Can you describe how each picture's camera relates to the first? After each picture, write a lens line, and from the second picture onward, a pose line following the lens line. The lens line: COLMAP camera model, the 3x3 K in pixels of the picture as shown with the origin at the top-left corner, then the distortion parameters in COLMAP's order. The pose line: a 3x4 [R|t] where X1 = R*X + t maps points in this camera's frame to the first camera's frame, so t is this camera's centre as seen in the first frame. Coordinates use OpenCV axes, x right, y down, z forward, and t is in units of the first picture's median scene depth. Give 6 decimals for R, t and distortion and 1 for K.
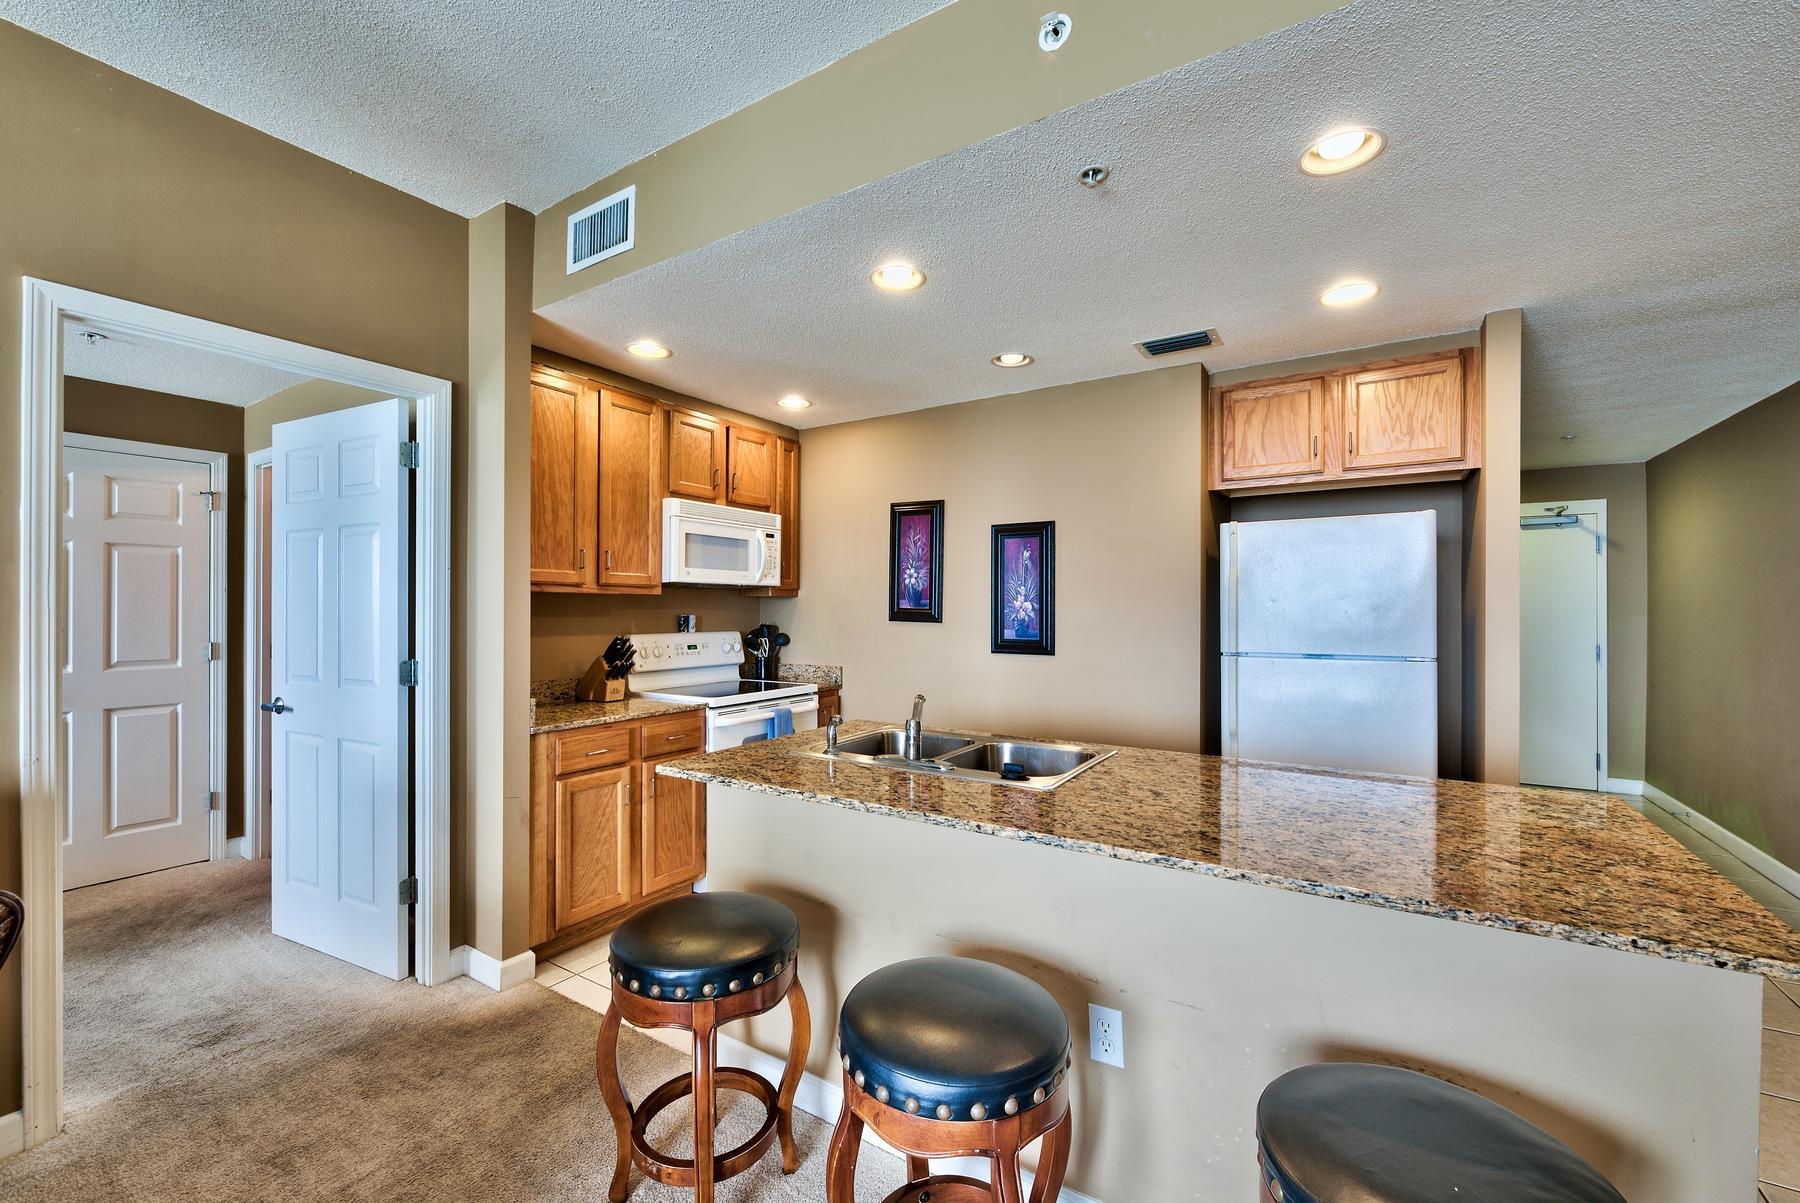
lens RADIAL K [[734.4, 0, 900.1], [0, 734.4, 606.3], [0, 0, 1]] dist [-0.001386, -0.000263]
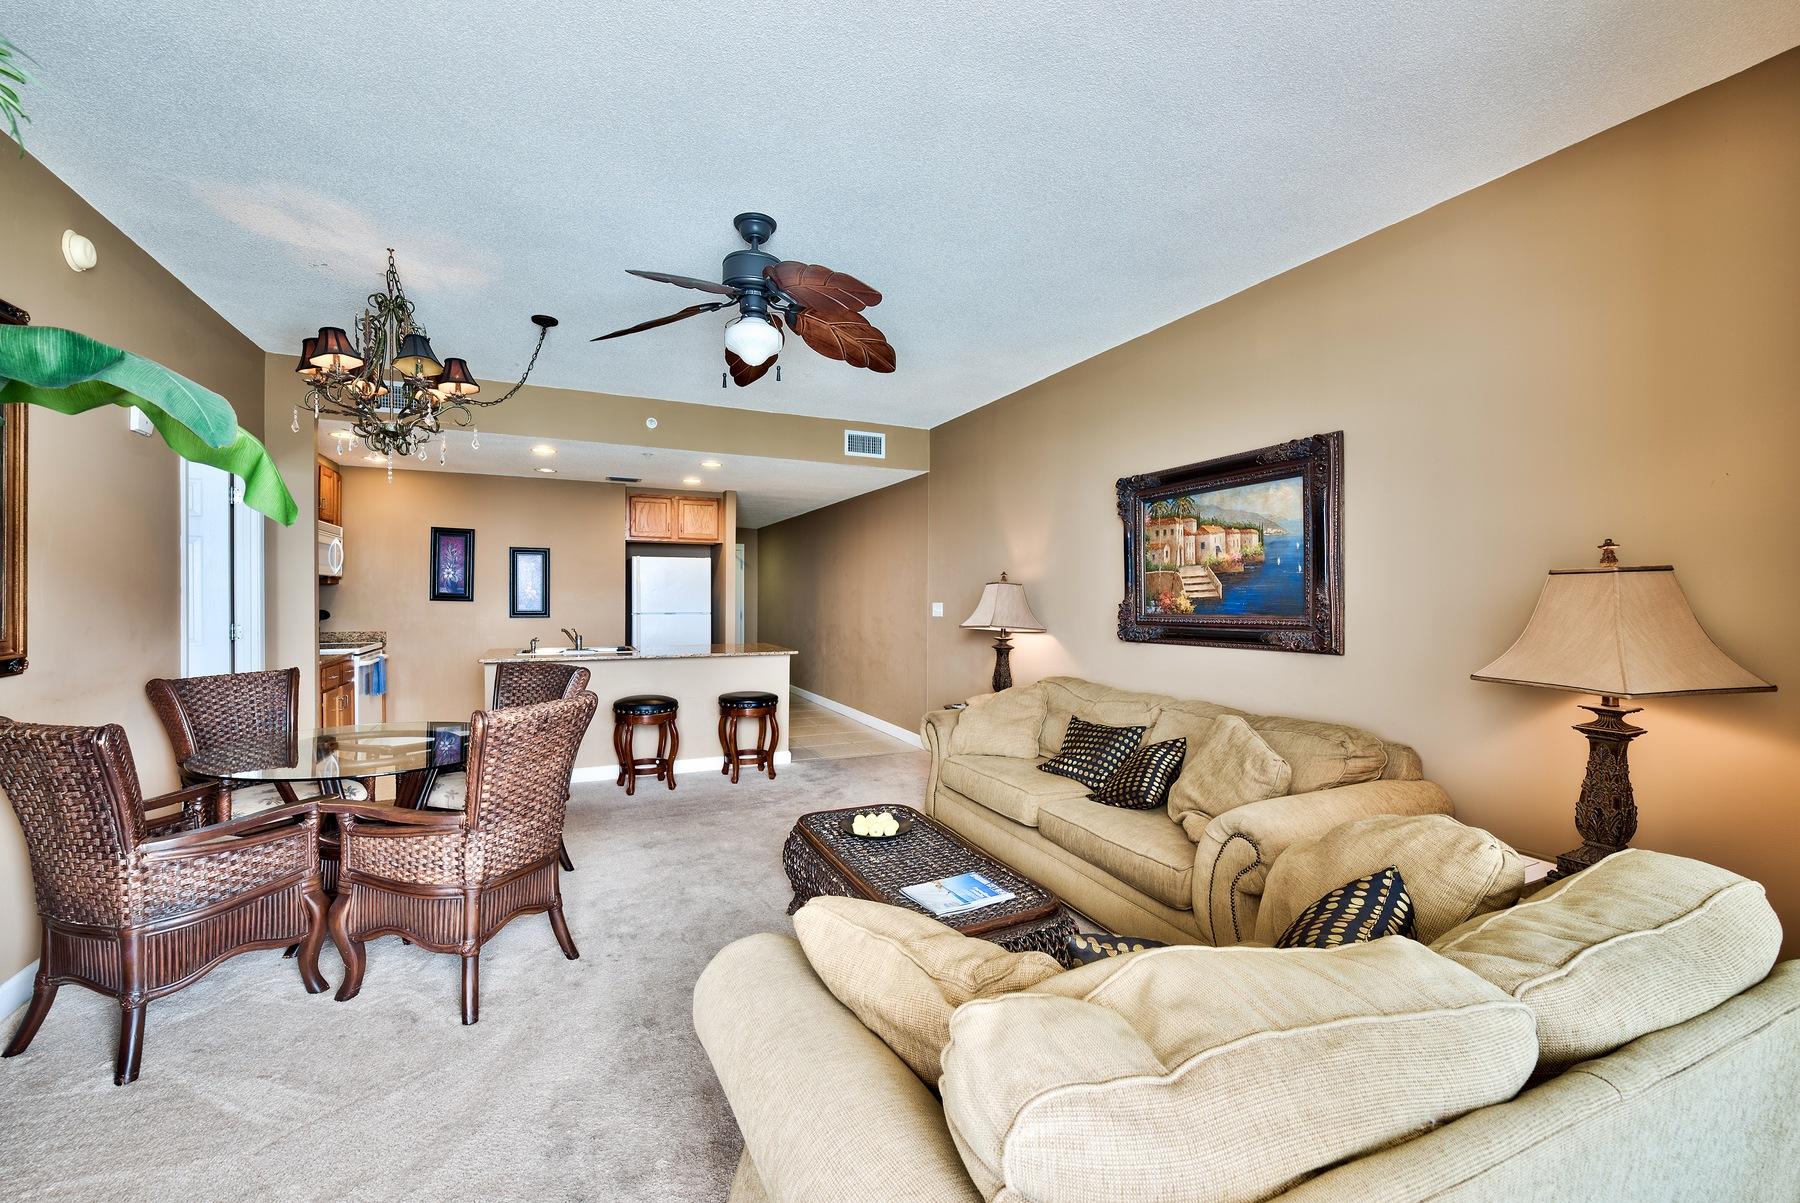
lens RADIAL K [[734.4, 0, 900.1], [0, 734.4, 606.3], [0, 0, 1]] dist [-0.001386, -0.000263]
pose [[0.531435, -0.006018, 0.847078, -0.986069], [-0.009425, 0.999871, 0.013016, 0.002193], [-0.847047, -0.014901, 0.531309, -0.848632]]
